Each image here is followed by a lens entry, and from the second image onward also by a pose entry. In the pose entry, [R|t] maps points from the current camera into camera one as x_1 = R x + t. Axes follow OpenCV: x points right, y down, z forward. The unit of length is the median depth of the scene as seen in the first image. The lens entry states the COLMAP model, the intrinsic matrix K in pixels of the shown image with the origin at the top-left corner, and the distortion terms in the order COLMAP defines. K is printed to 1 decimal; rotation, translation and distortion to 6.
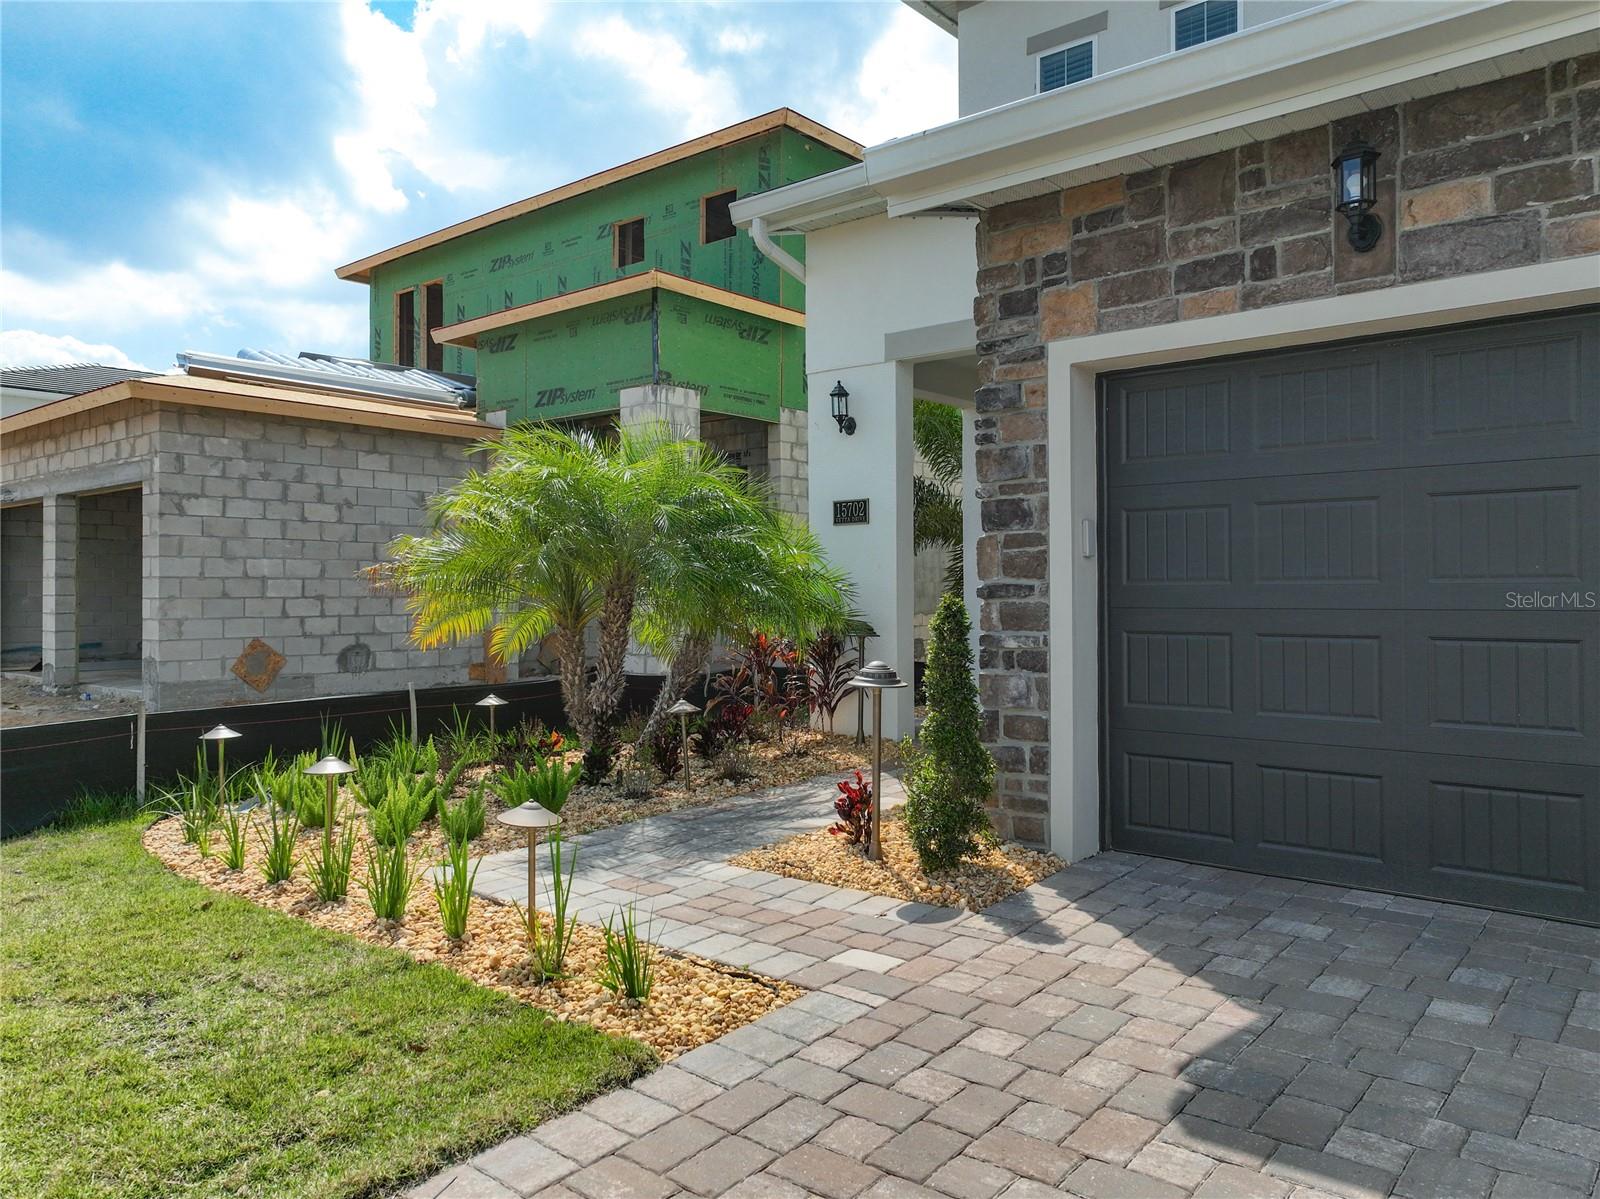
lens RADIAL K [[1136.7, 0, 799.6], [0, 1136.7, 578.3], [0, 0, 1]] dist [0.012582, 0.003077]
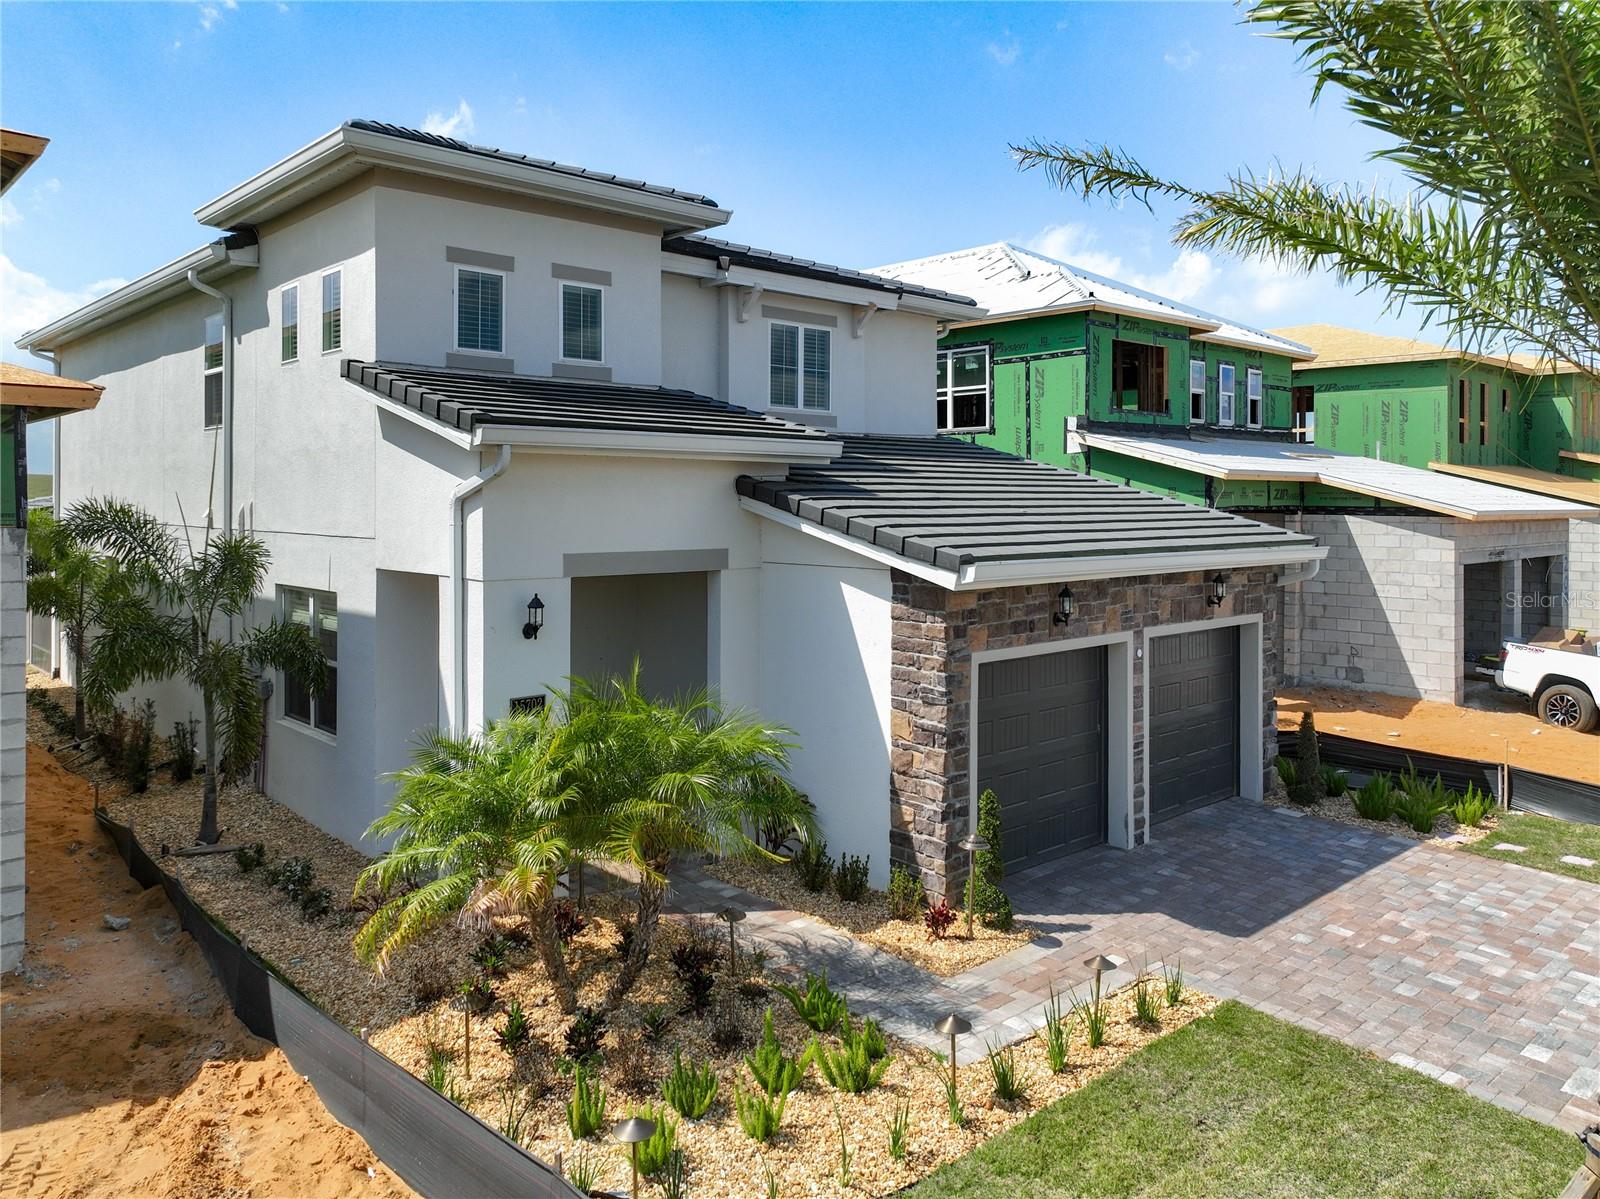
lens RADIAL K [[1154.8, 0, 799.8], [0, 1154.8, 498.4], [0, 0, 1]] dist [0.007529, -0.002246]
pose [[0.133260, 0.006373, 0.991061, -1.882239], [-0.015328, 0.999873, -0.004368, -0.472369], [-0.990963, -0.014609, 0.133340, 1.039454]]
